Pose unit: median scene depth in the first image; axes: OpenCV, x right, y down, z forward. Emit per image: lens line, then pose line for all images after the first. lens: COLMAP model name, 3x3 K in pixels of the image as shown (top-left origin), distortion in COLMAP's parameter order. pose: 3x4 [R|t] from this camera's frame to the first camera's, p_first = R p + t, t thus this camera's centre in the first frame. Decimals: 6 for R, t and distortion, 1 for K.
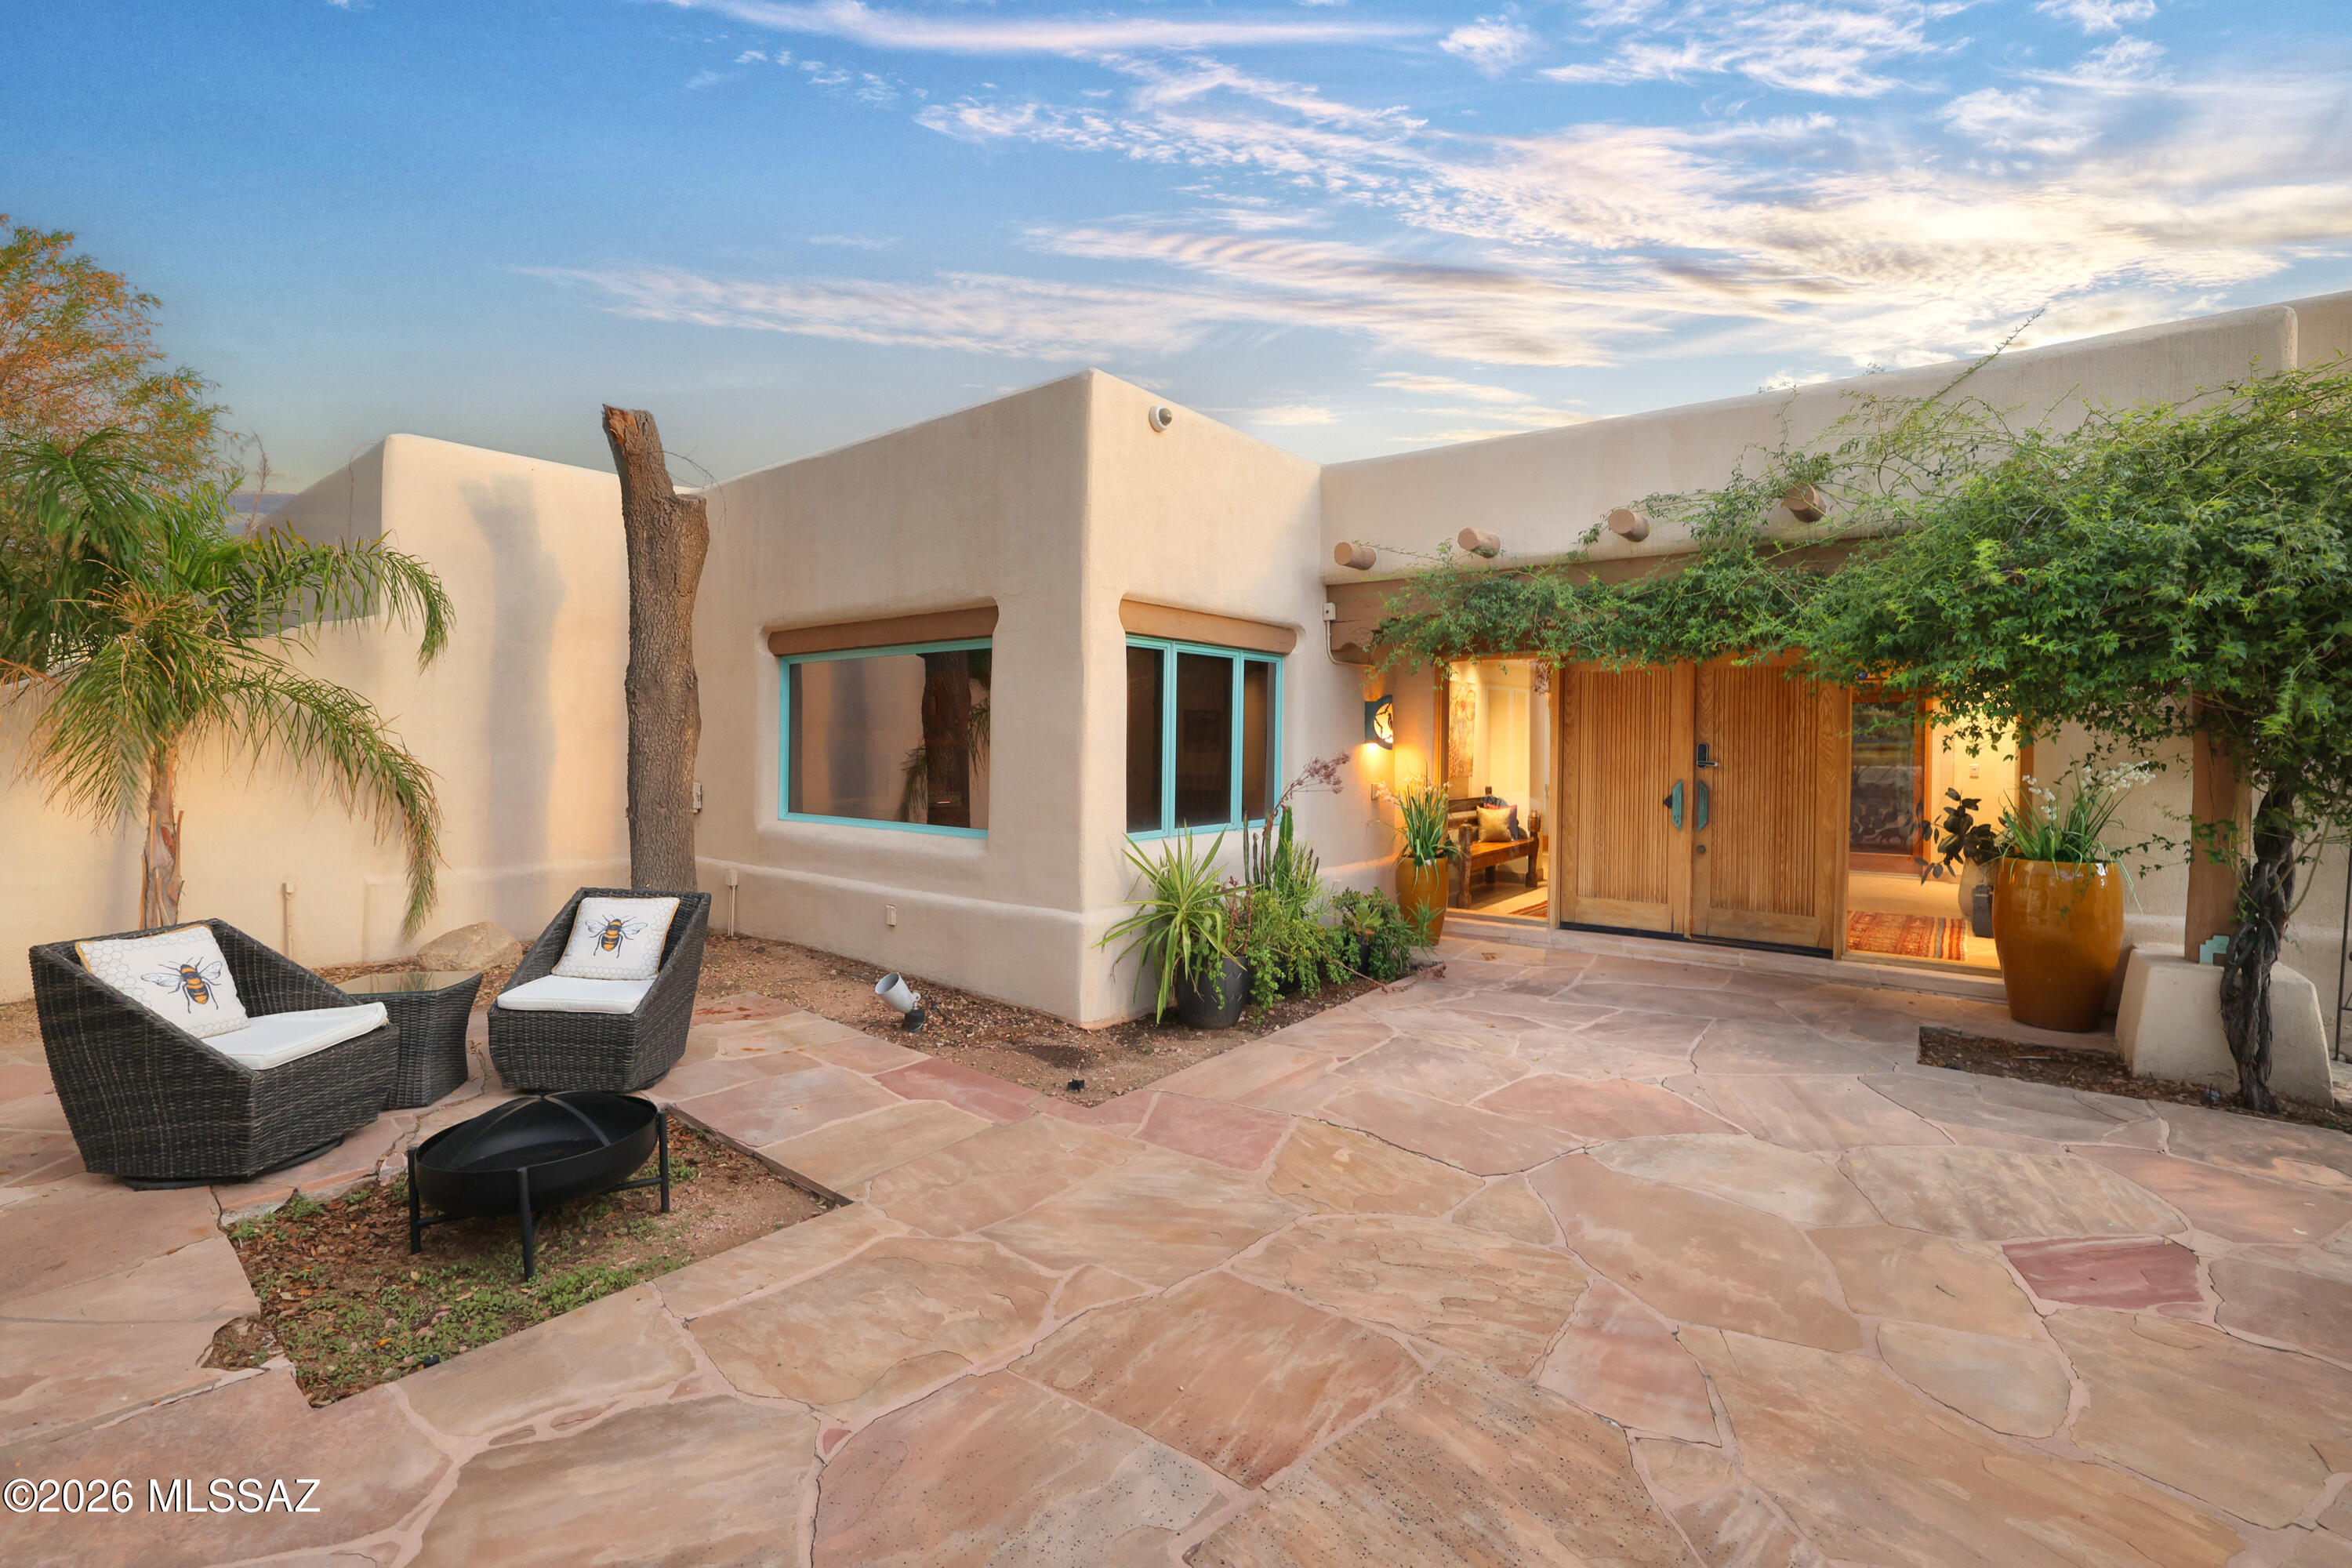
lens RADIAL K [[1017.6, 0, 1177.7], [0, 1017.6, 775.9], [0, 0, 1]] dist [-0.012197, 0.006066]
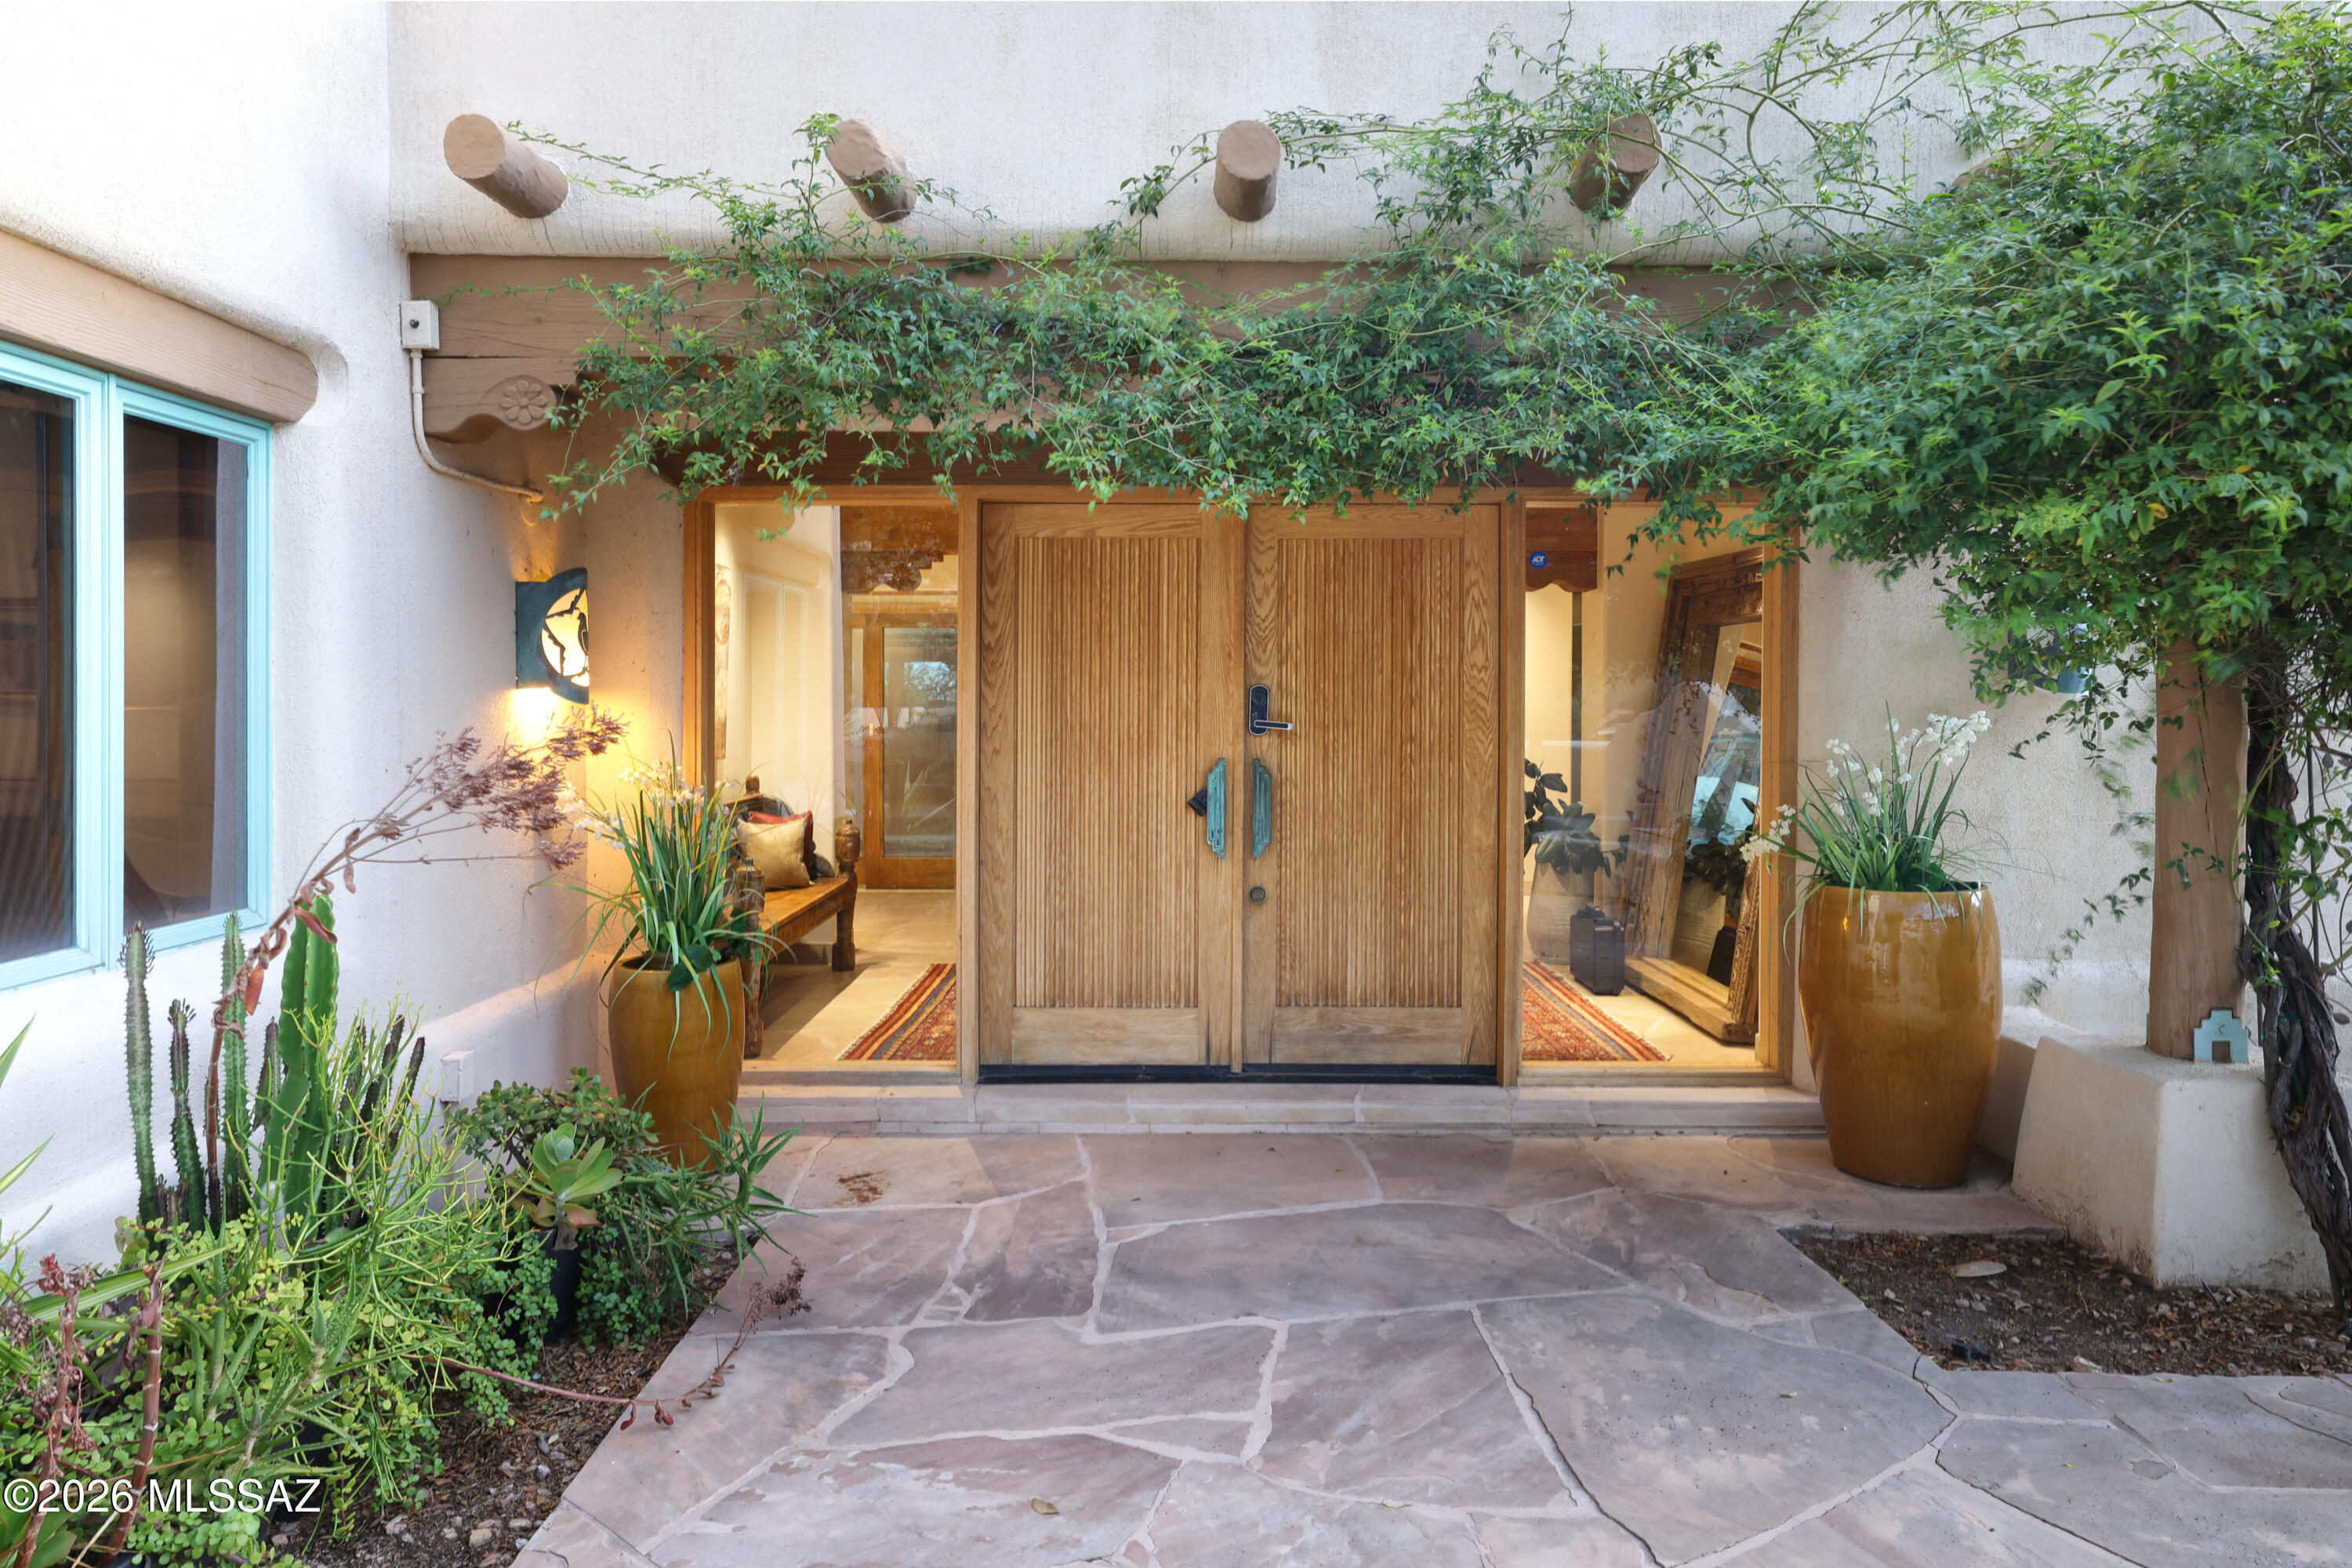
lens RADIAL K [[1454.1, 0, 1227.7], [0, 1454.1, 717.9], [0, 0, 1]] dist [0.003002, 0.005005]
pose [[0.763304, -0.011608, 0.645935, 0.033513], [0.022569, 0.999707, -0.008705, -0.010104], [-0.645645, 0.021223, 0.763343, 0.446847]]
